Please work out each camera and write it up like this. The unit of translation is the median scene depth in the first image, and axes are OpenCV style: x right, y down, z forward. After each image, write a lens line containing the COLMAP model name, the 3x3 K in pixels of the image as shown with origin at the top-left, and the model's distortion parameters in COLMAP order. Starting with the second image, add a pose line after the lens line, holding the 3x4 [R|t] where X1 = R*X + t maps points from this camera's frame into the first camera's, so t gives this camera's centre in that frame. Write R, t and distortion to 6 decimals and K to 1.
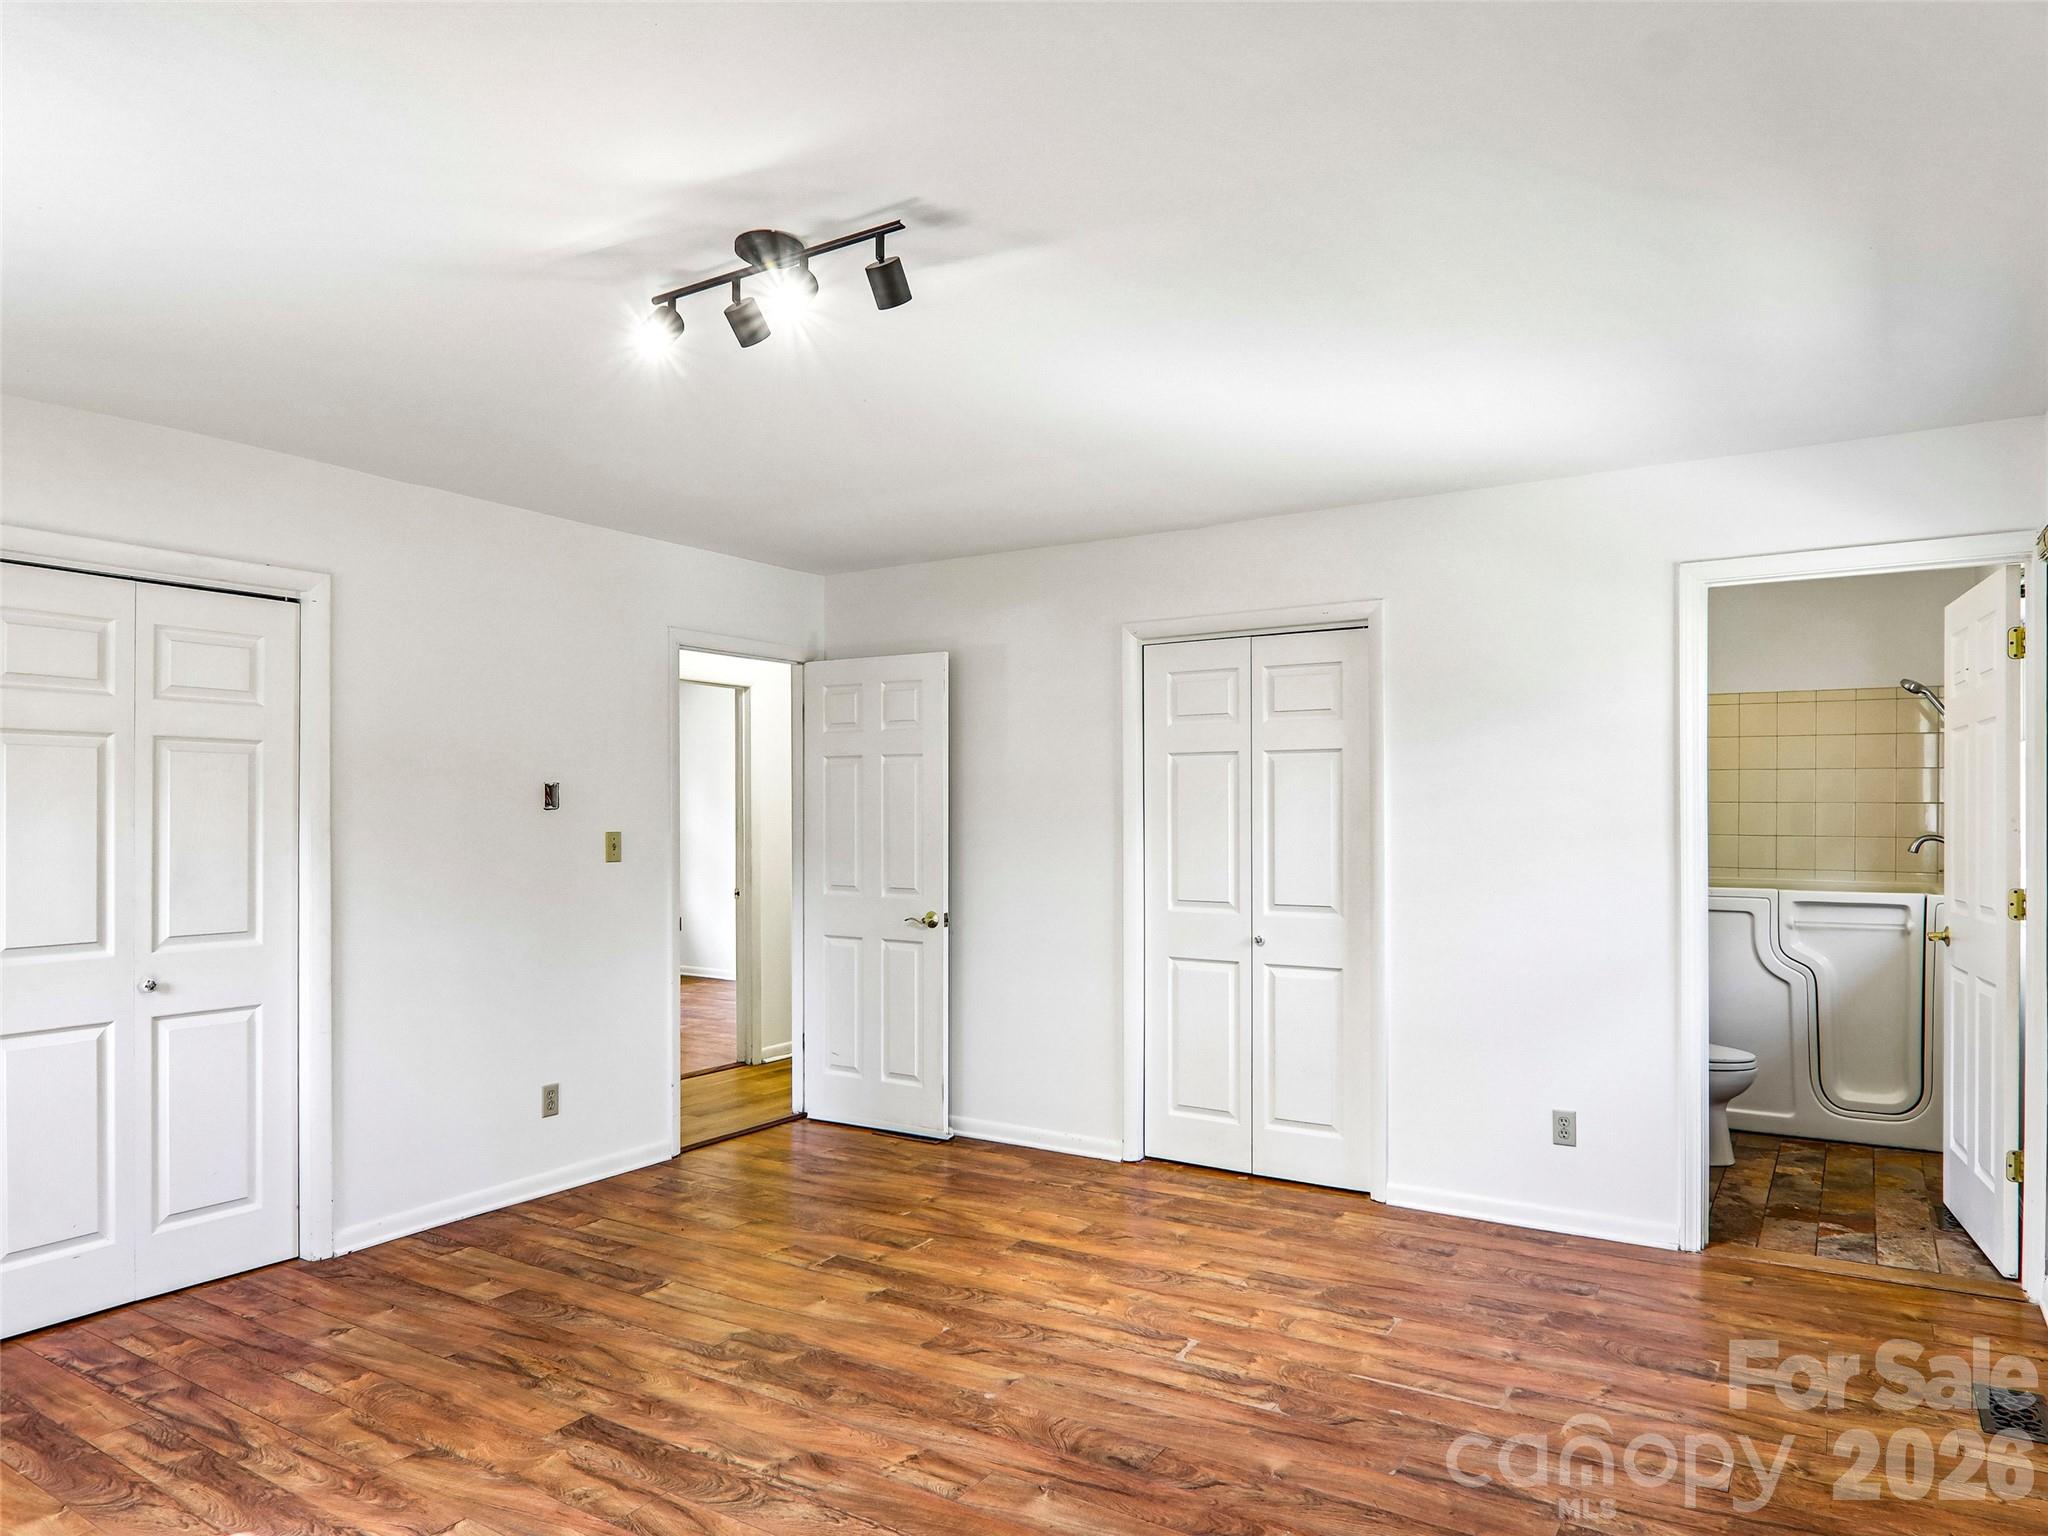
lens RADIAL K [[1295.6, 0, 1012.2], [0, 1295.6, 786.1], [0, 0, 1]] dist [0.000028, -0.017420]
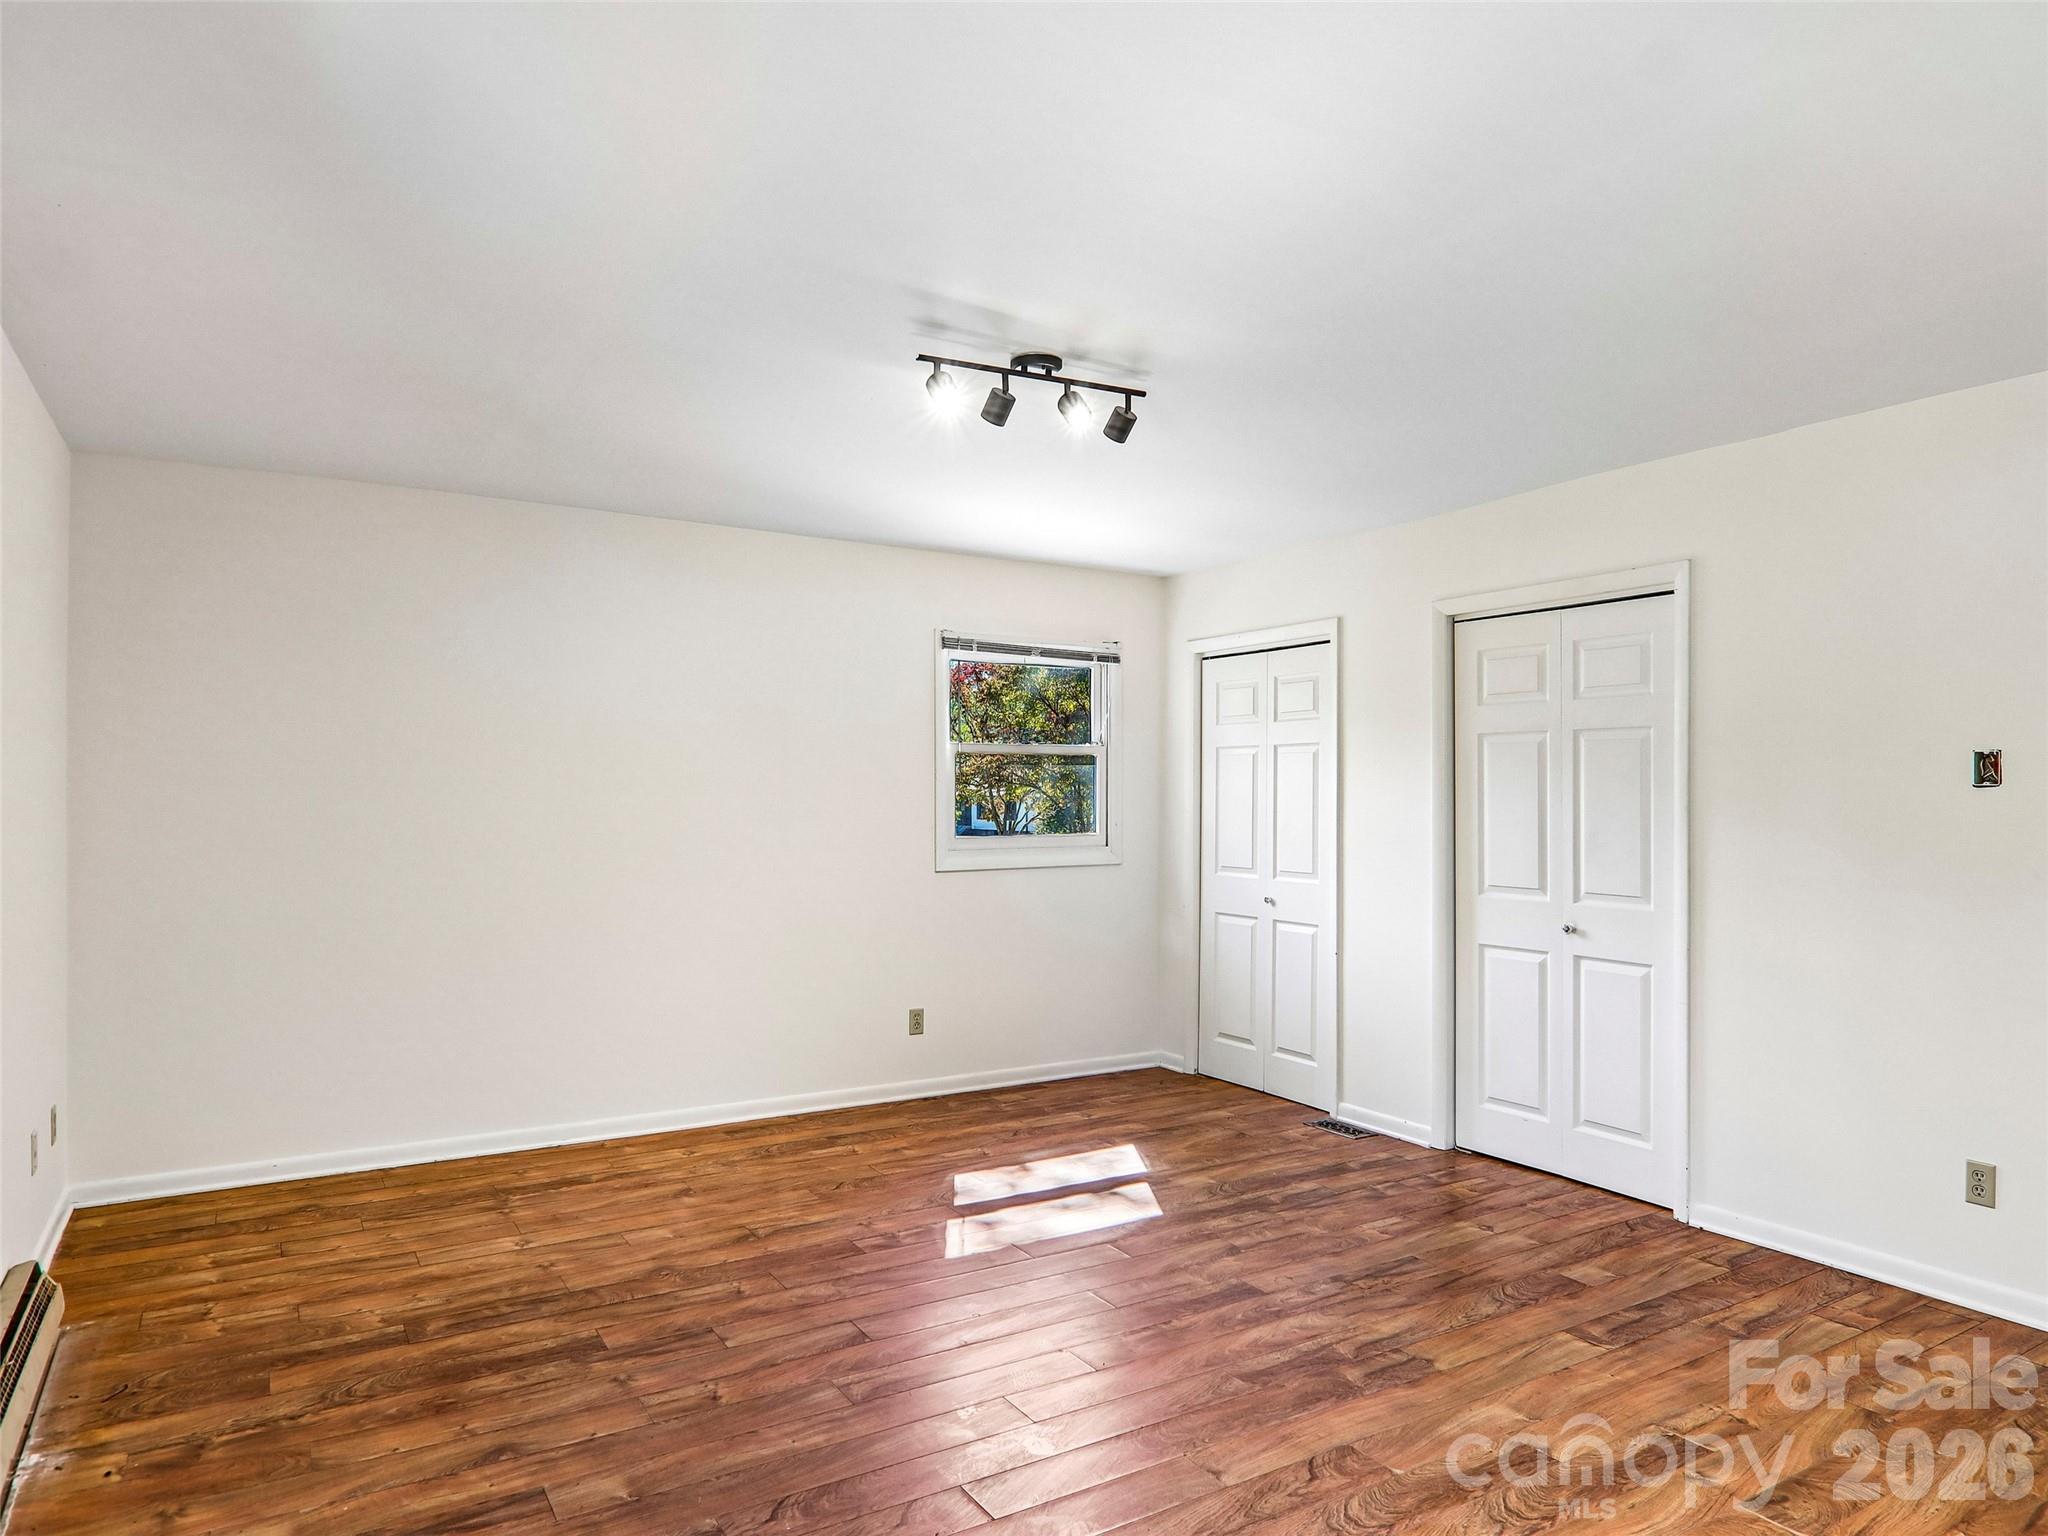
lens RADIAL K [[1295.6, 0, 1031.1], [0, 1295.6, 769.3], [0, 0, 1]] dist [0.000028, -0.017420]
pose [[-0.447080, -0.014055, -0.894384, 0.680563], [0.019677, 0.999480, -0.025542, 0.021160], [0.894278, -0.029019, -0.446571, 1.081833]]
